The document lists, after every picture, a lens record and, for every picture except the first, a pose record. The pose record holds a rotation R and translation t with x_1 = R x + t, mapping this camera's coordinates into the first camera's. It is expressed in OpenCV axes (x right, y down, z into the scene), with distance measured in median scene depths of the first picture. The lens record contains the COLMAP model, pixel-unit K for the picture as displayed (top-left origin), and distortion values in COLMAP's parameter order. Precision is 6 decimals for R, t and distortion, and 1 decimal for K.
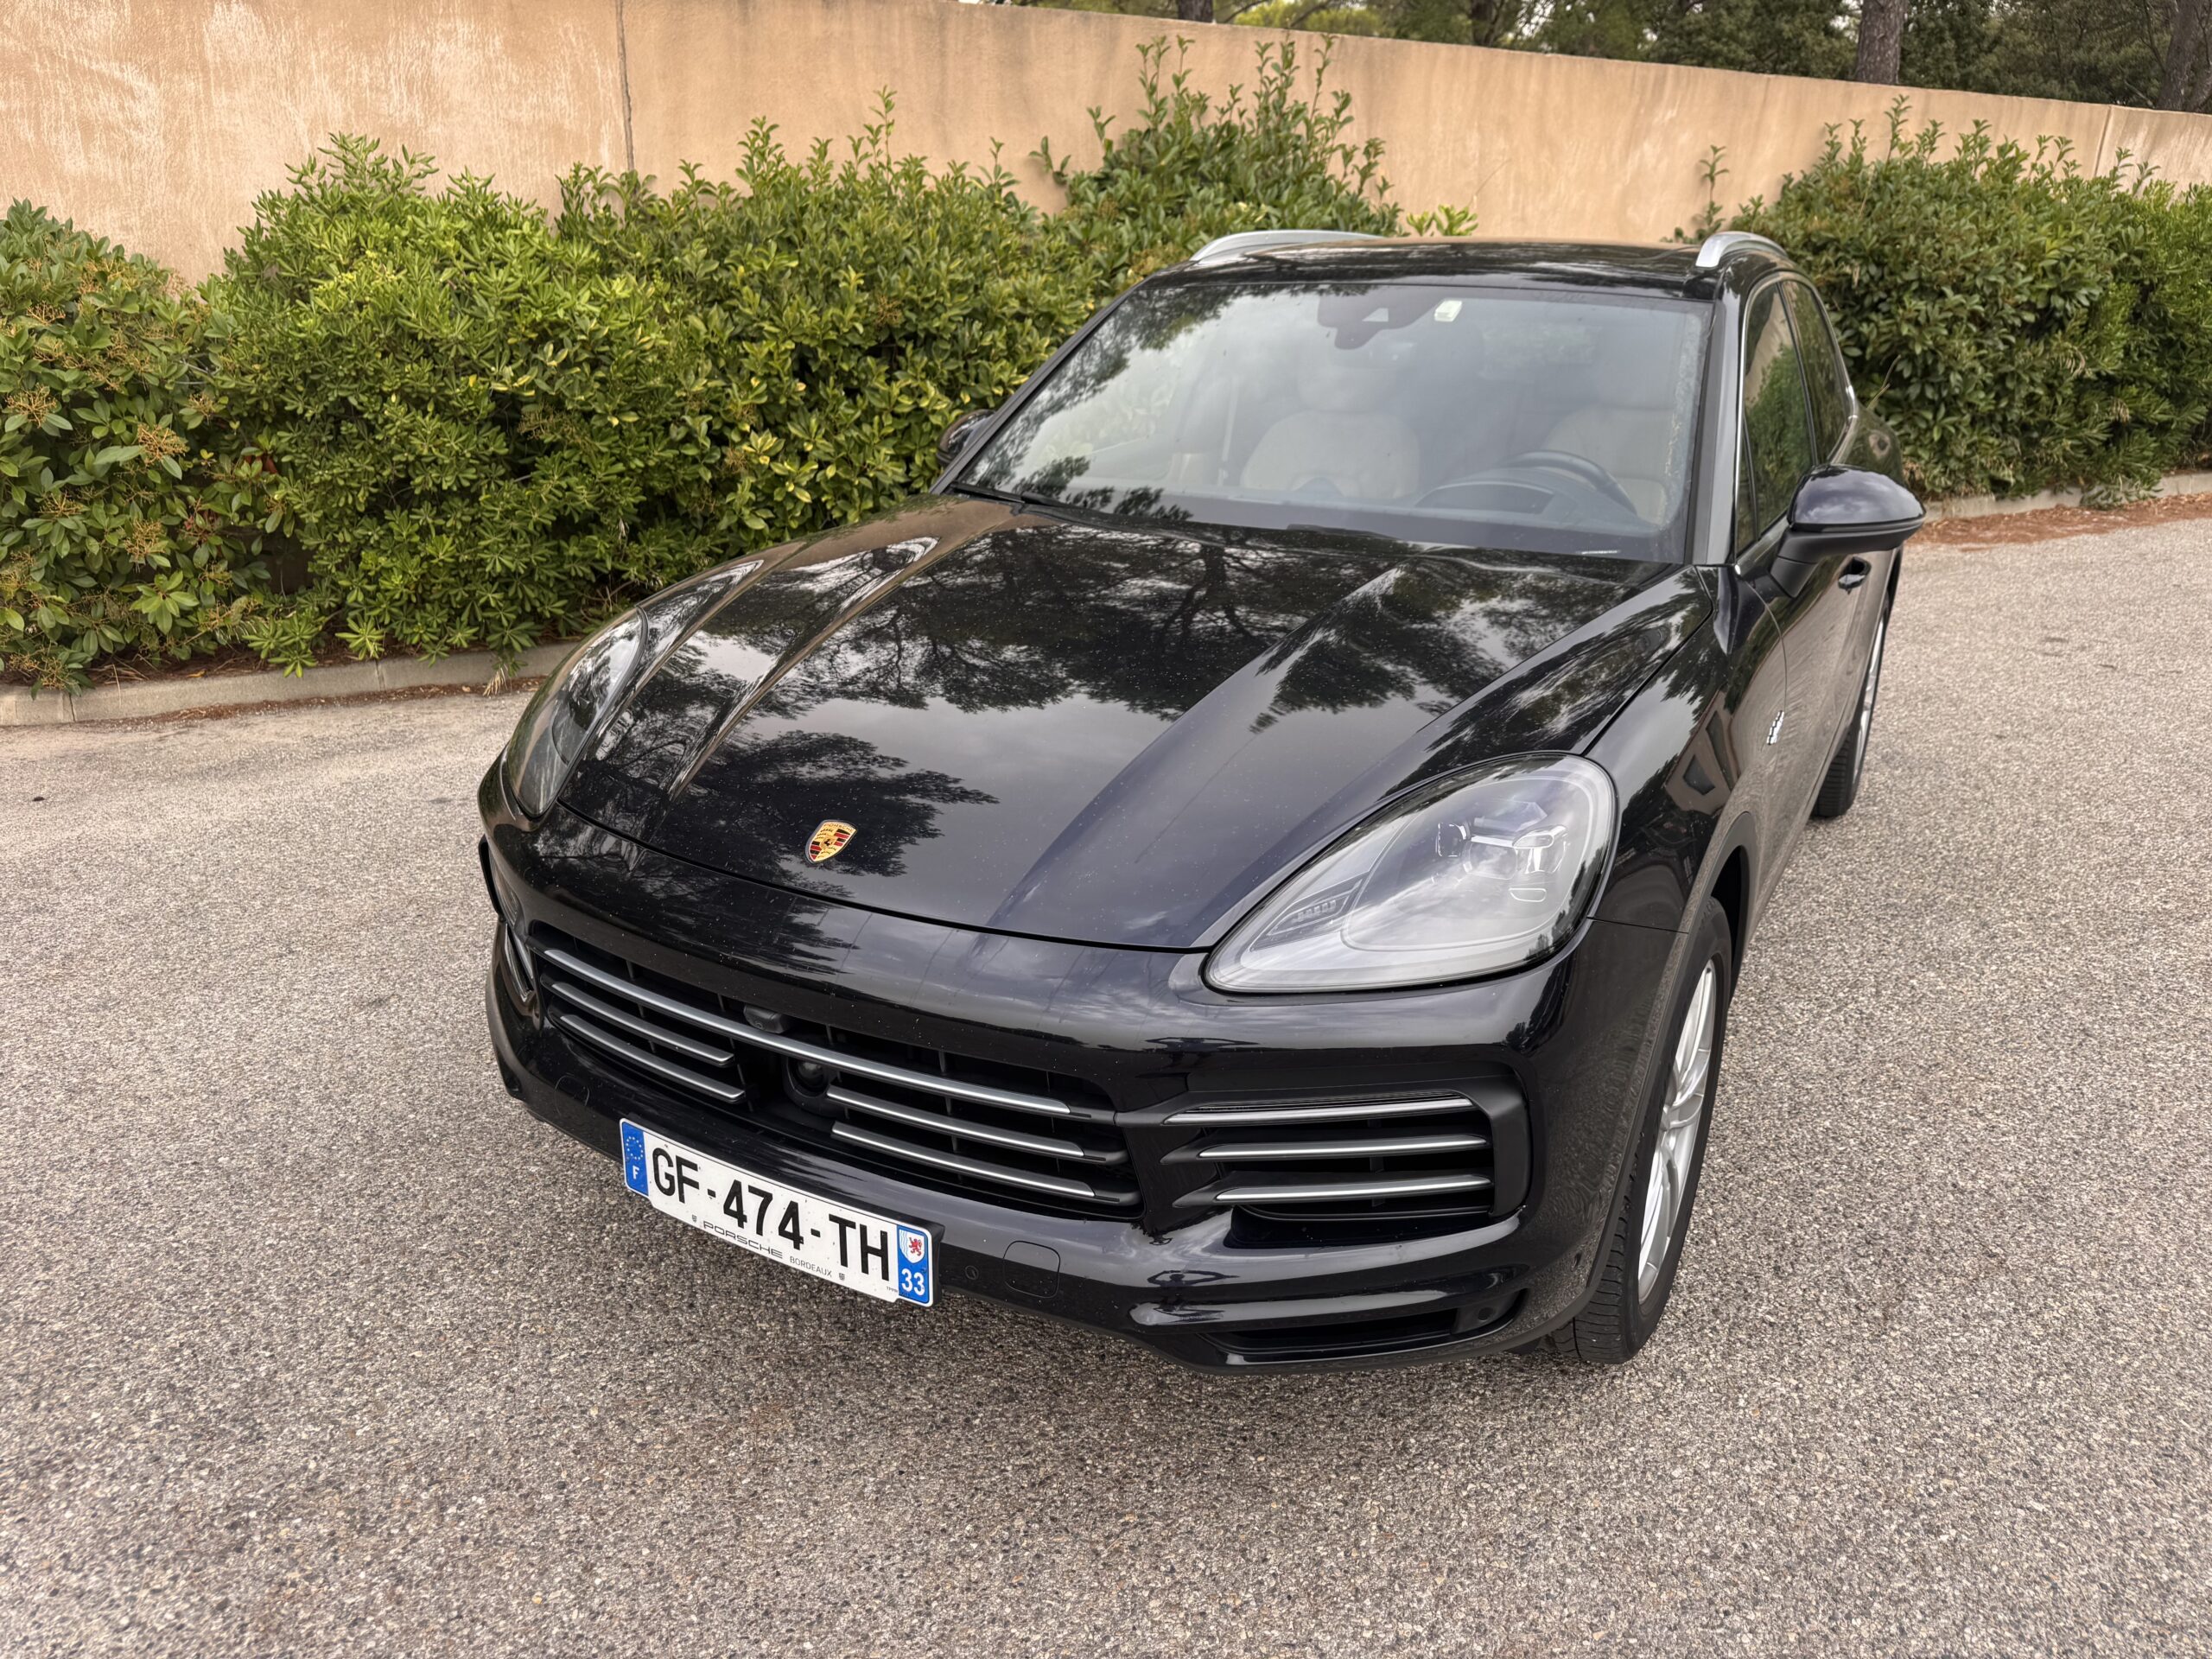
lens RADIAL K [[1539.5, 0, 1148.8], [0, 1539.5, 804.2], [0, 0, 1]] dist [0.014335, -0.020480]
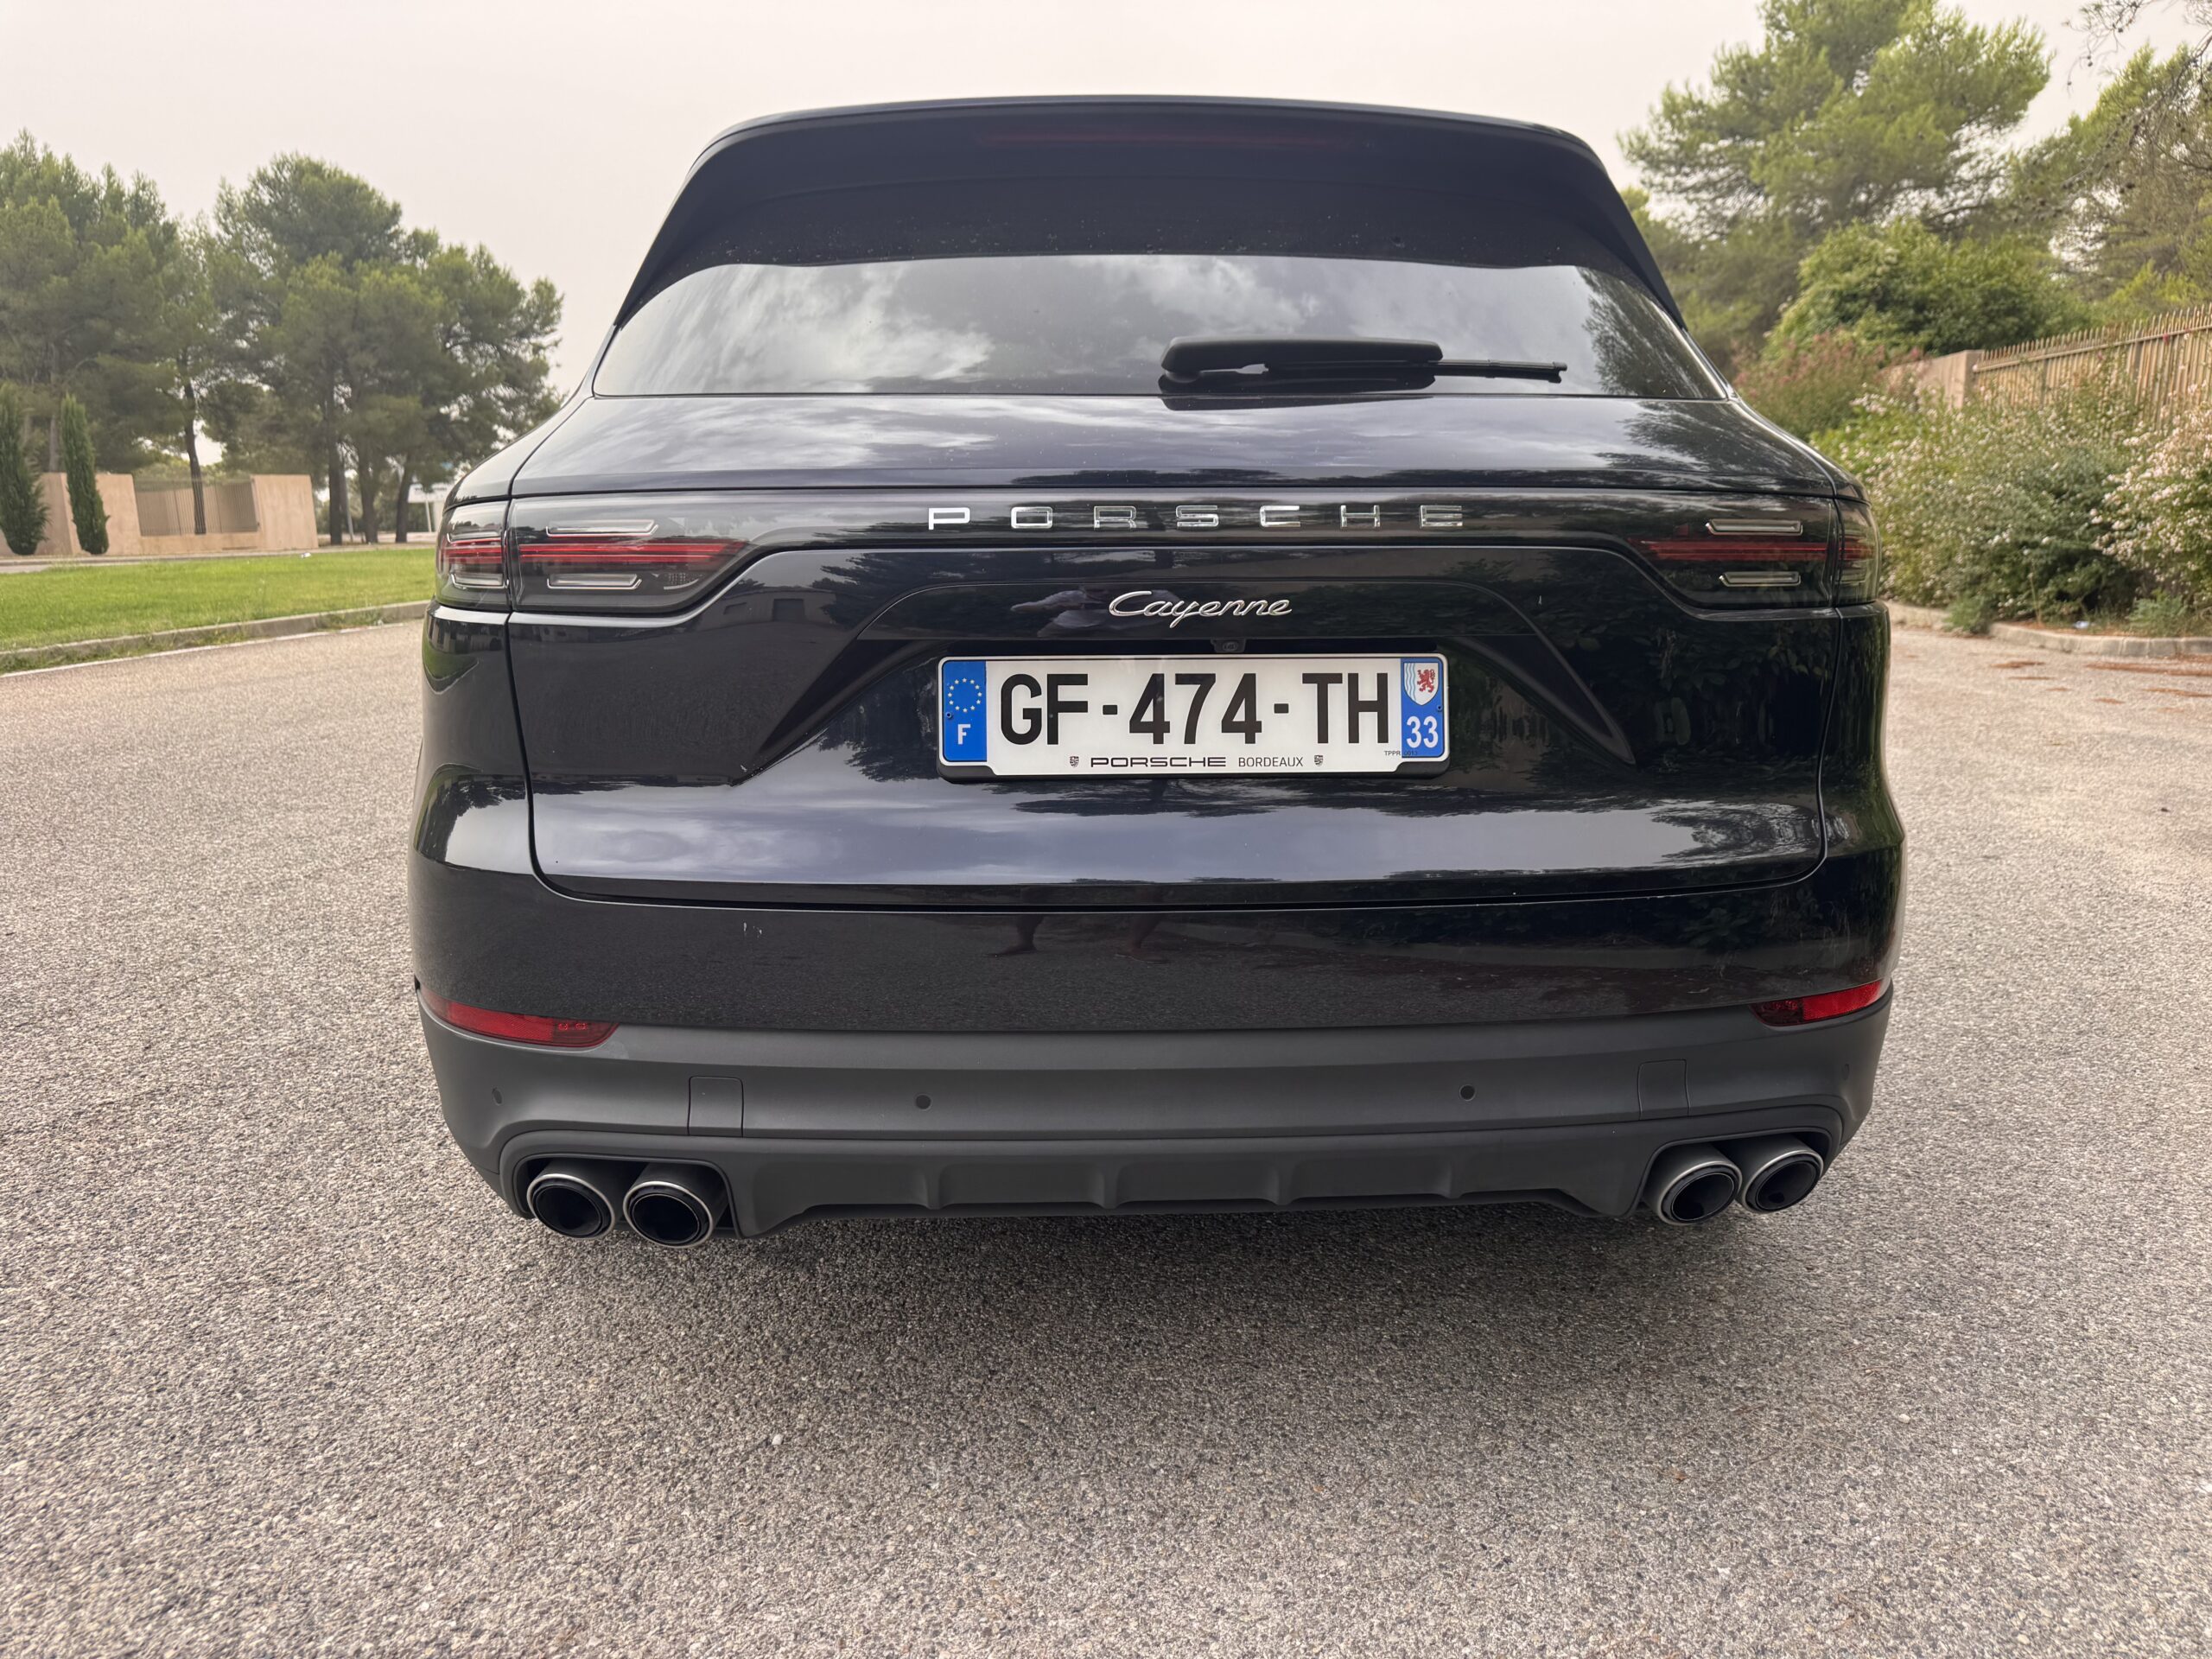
lens RADIAL K [[1549.3, 0, 1111.8], [0, 1549.3, 832.1], [0, 0, 1]] dist [0.019805, -0.023822]
pose [[0.862539, -0.024192, 0.505411, -0.442978], [0.196921, 0.936158, -0.291257, 0.351269], [-0.466099, 0.350747, 0.812237, 0.259325]]
